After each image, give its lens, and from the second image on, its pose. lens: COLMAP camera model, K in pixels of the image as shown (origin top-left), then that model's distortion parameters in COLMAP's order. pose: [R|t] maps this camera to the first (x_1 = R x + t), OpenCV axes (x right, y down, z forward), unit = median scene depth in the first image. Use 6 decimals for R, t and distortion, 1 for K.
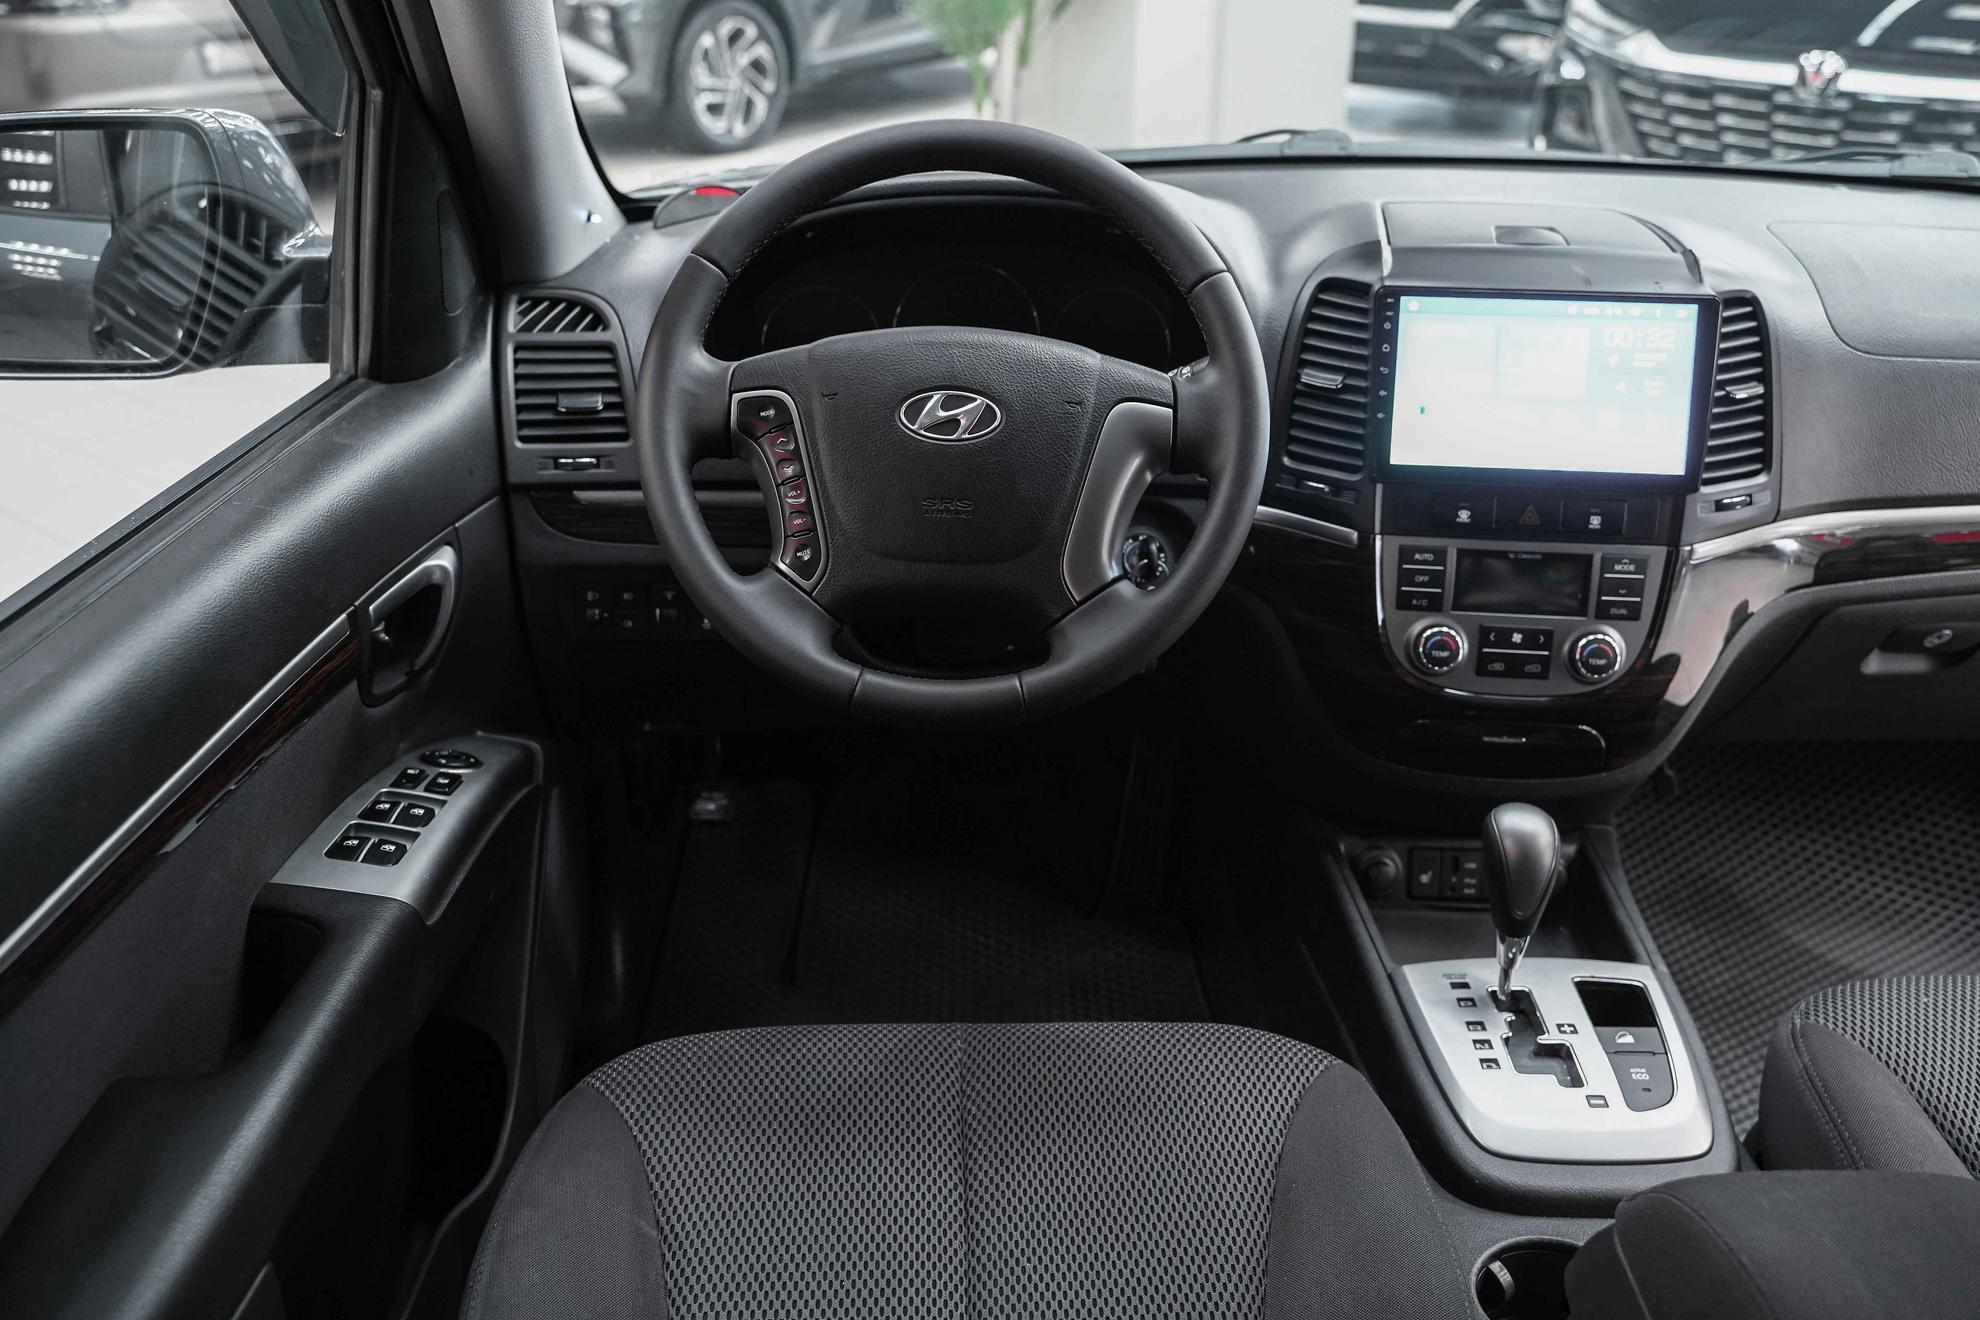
lens RADIAL K [[1633.7, 0, 983.5], [0, 1633.7, 632.2], [0, 0, 1]] dist [-0.008348, -0.003530]
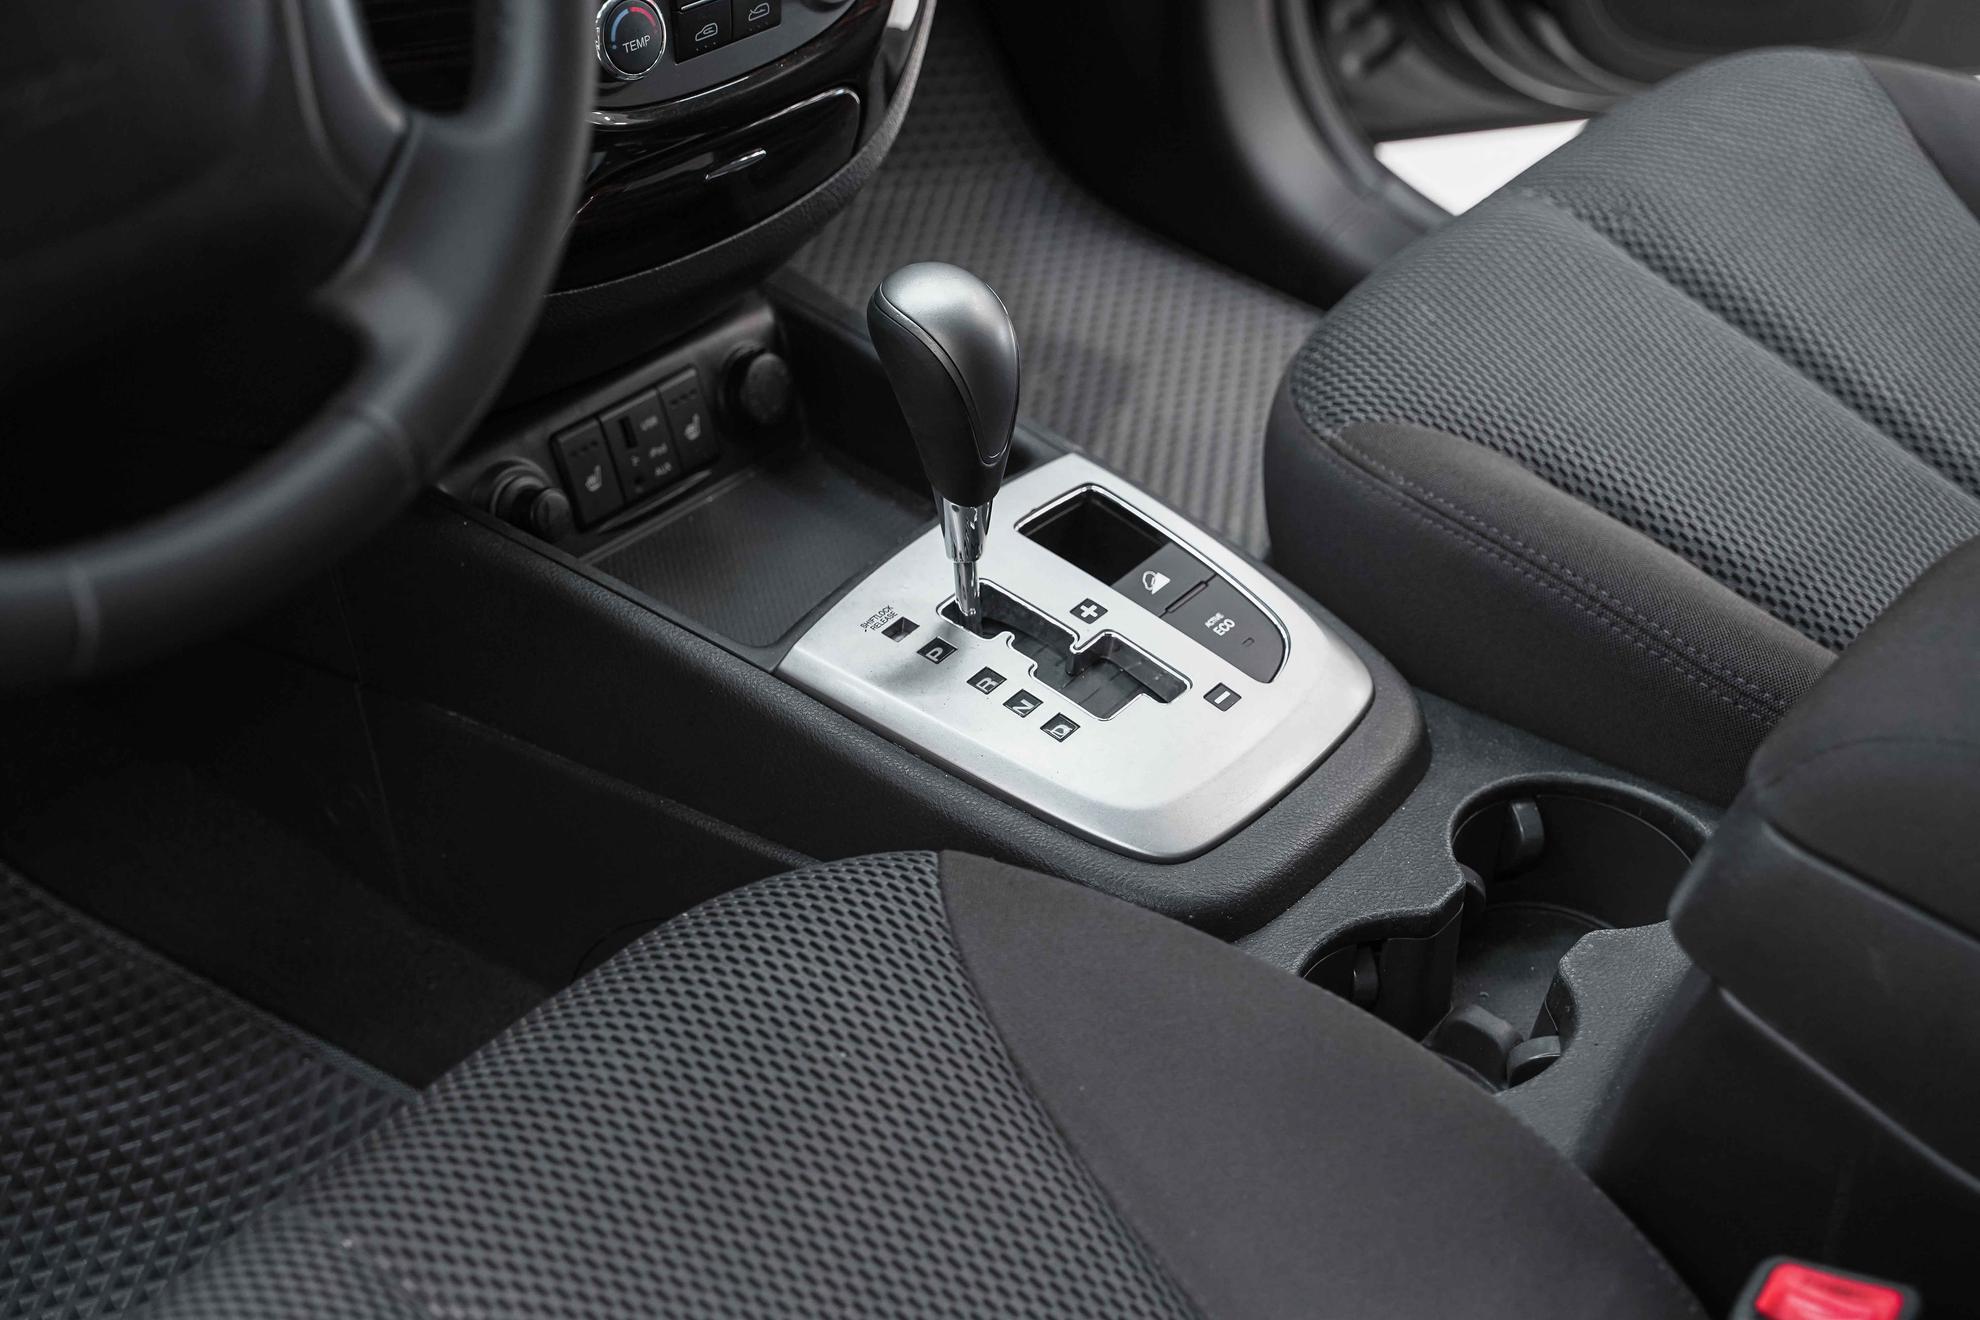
lens RADIAL K [[3172.0, 0, 990.0], [0, 3172.0, 660.0], [0, 0, 1]] dist [0.027102, 0.051851]
pose [[0.609461, -0.449277, 0.653229, -0.360089], [0.271261, 0.892375, 0.360671, -0.135961], [-0.744966, -0.042619, 0.665739, 0.279186]]
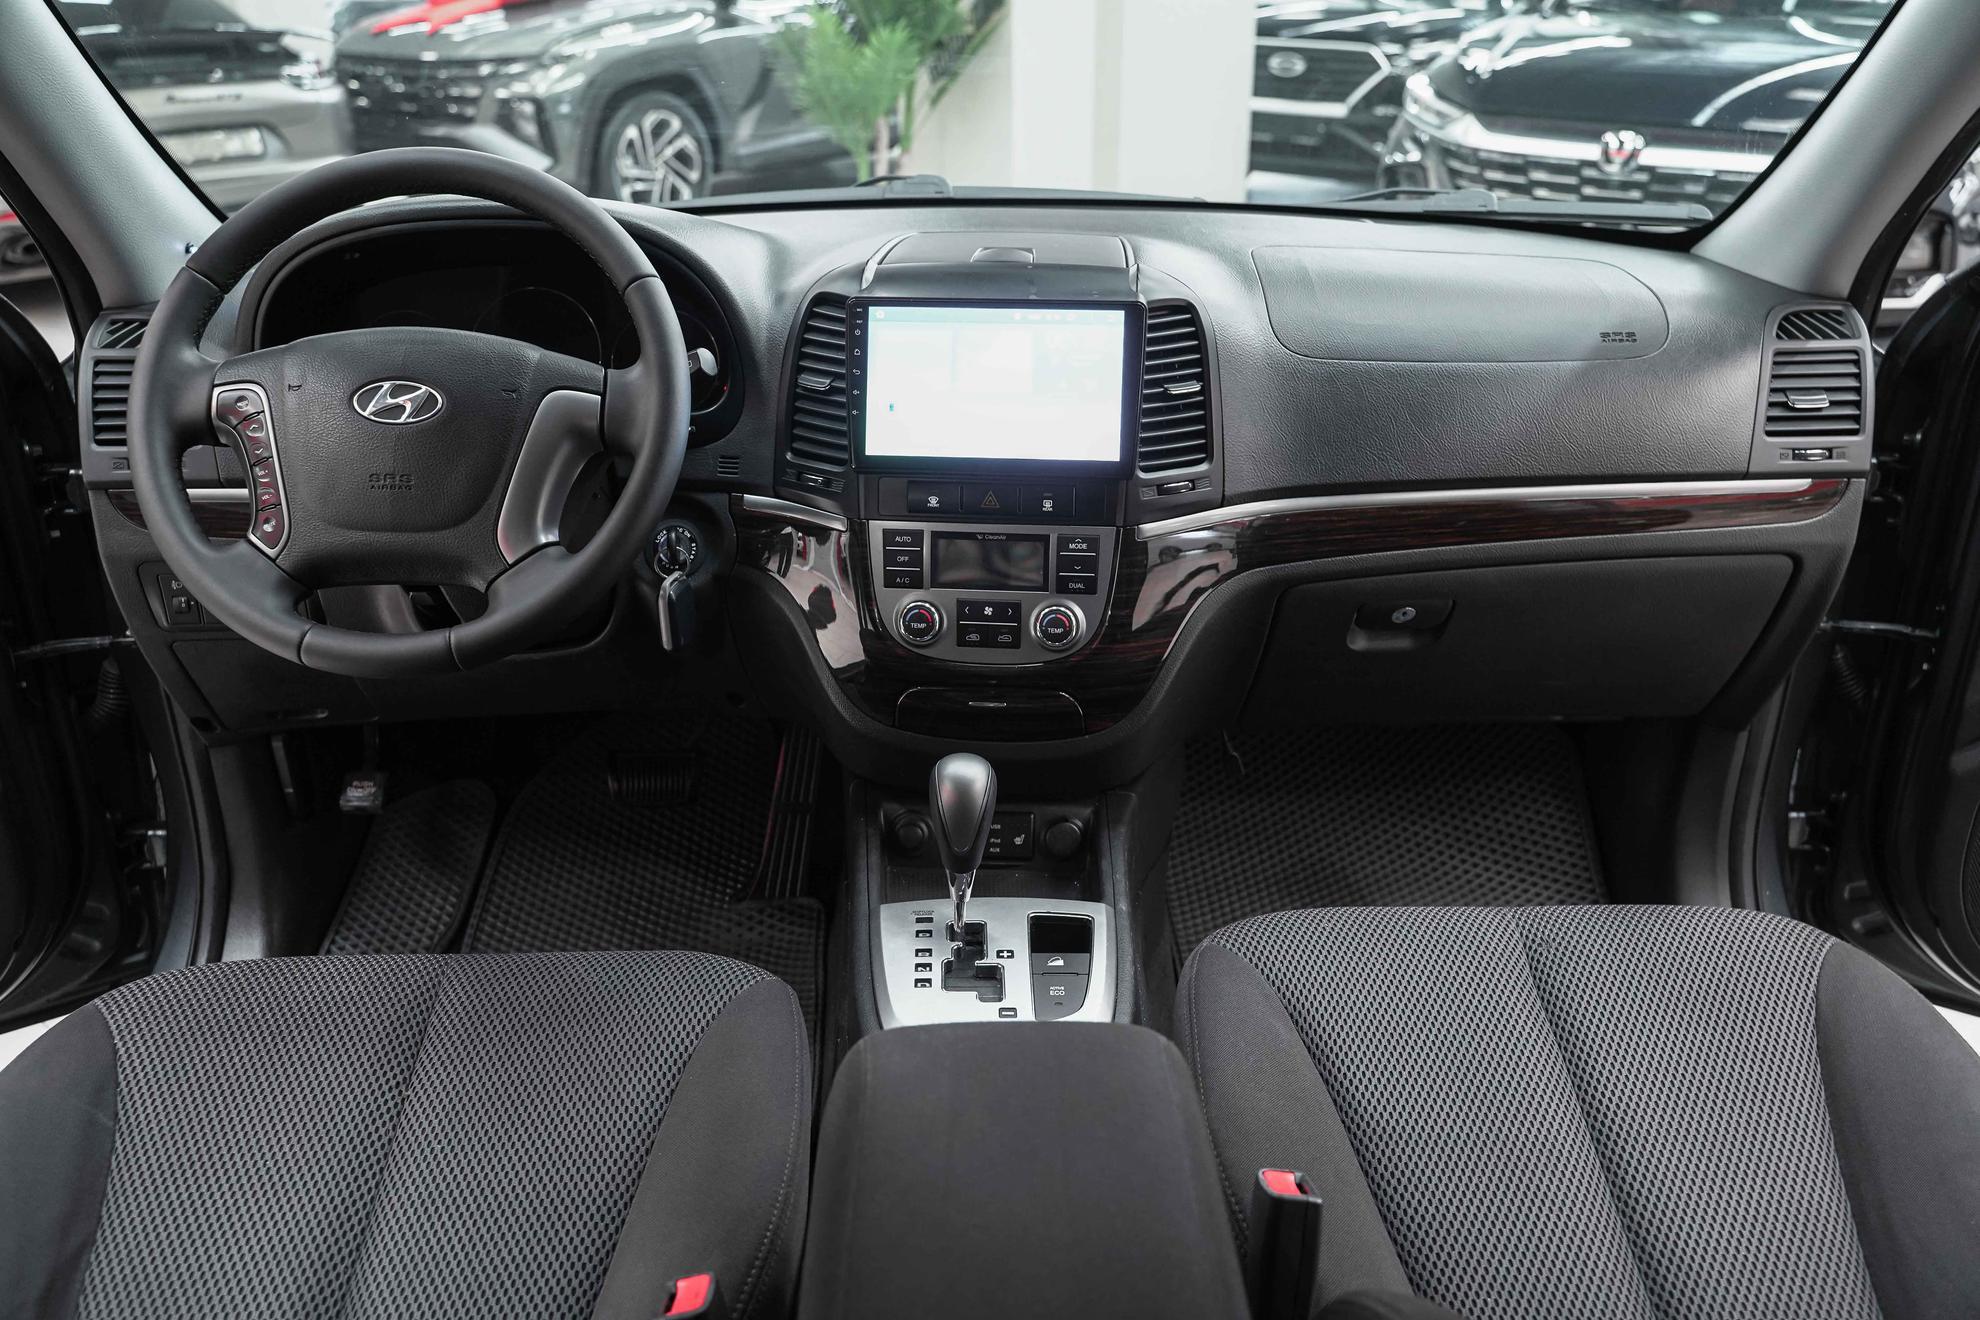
lens RADIAL K [[1588.5, 0, 990.0], [0, 1588.5, 660.0], [0, 0, 1]] dist [-0.003456, -0.006282]
pose [[0.999890, -0.009472, 0.011410, 0.316082], [0.009823, 0.999468, -0.031096, 0.071074], [-0.011109, 0.031205, 0.999451, -0.085753]]
